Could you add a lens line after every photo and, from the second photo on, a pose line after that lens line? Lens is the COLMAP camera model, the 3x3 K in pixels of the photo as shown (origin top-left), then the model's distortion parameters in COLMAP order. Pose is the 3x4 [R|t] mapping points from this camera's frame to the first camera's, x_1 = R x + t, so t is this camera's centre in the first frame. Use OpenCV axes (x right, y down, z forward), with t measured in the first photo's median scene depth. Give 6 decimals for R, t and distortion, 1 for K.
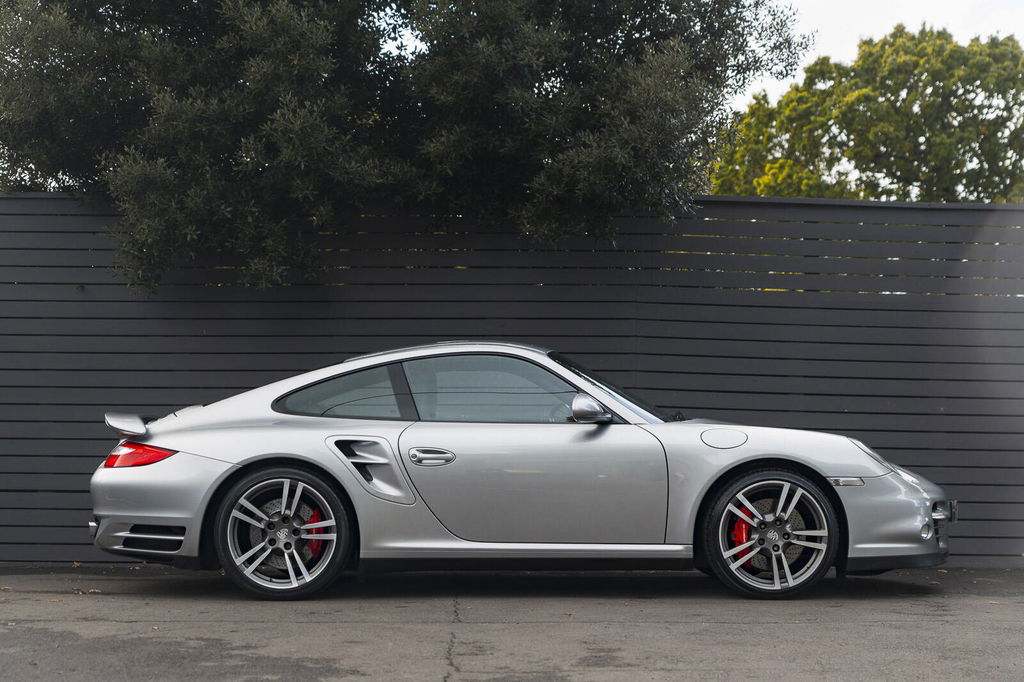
lens RADIAL K [[1840.4, 0, 512.0], [0, 1840.4, 341.0], [0, 0, 1]] dist [-0.162456, 0.126234]
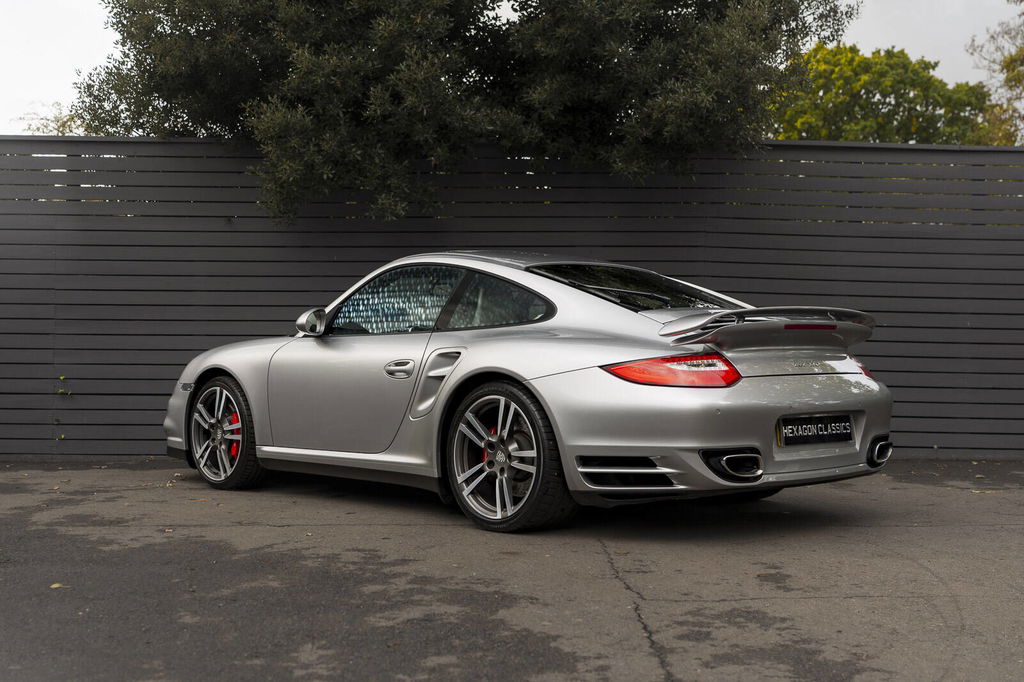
lens RADIAL K [[1302.9, 0, 512.0], [0, 1302.9, 341.0], [0, 0, 1]] dist [0.015506, -0.290602]
pose [[0.999913, -0.002371, -0.012939, -0.047366], [0.002999, 0.998811, 0.048661, 0.007474], [0.012808, -0.048696, 0.998732, 0.178456]]
